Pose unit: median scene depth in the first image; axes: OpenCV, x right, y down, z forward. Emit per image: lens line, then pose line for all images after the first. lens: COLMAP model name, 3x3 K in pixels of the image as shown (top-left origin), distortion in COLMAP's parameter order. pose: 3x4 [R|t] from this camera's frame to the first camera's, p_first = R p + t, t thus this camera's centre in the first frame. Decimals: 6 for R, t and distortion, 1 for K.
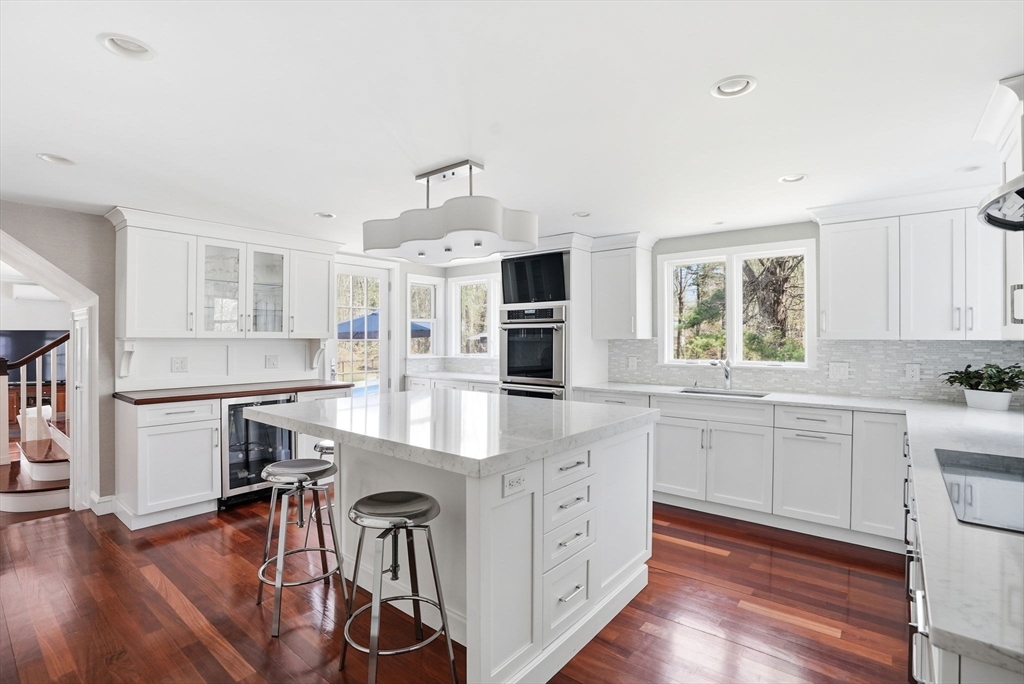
lens RADIAL K [[479.8, 0, 513.7], [0, 479.8, 337.9], [0, 0, 1]] dist [-0.048889, 0.003410]
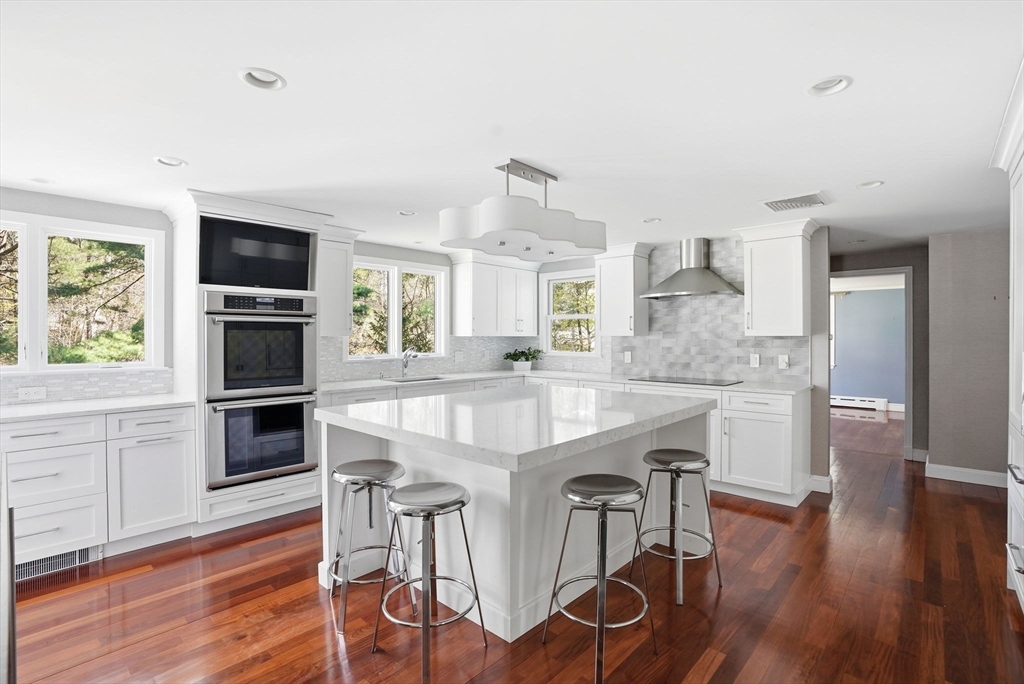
lens RADIAL K [[479.8, 0, 513.0], [0, 479.8, 338.1], [0, 0, 1]] dist [-0.048889, 0.003410]
pose [[0.051902, -0.003679, 0.998645, -0.700413], [0.000881, 0.999993, 0.003638, 0.002628], [-0.998652, 0.000691, 0.051905, 0.591929]]
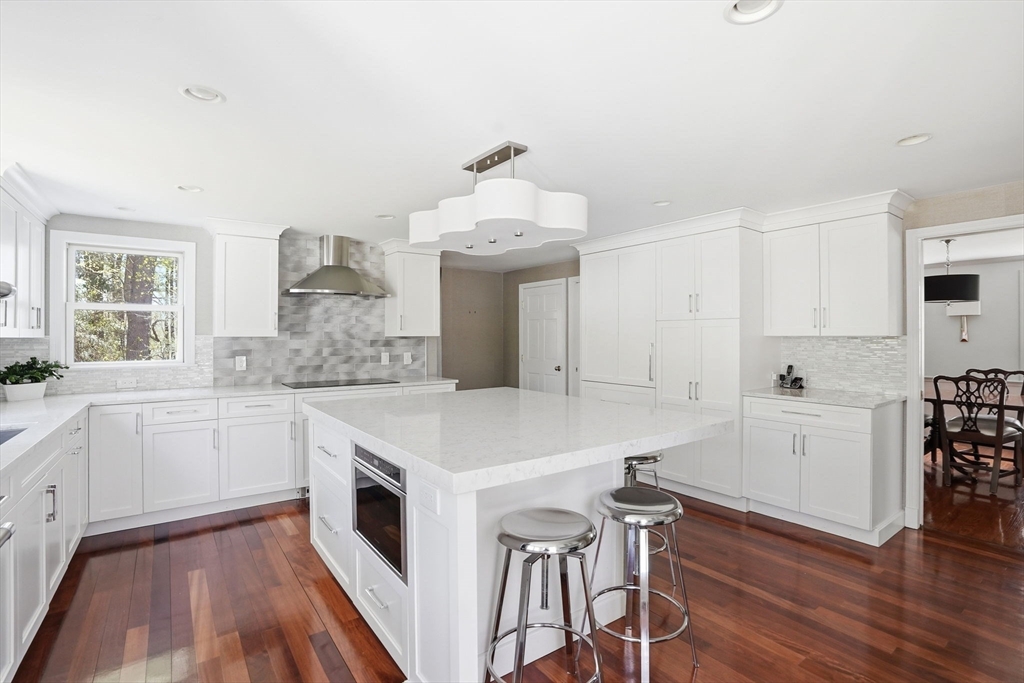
lens RADIAL K [[479.8, 0, 512.8], [0, 479.8, 338.3], [0, 0, 1]] dist [-0.048889, 0.003410]
pose [[-0.967230, 0.001542, 0.253897, -0.256636], [0.003294, 0.999974, 0.006478, 0.000866], [-0.253881, 0.007102, -0.967209, 1.129736]]
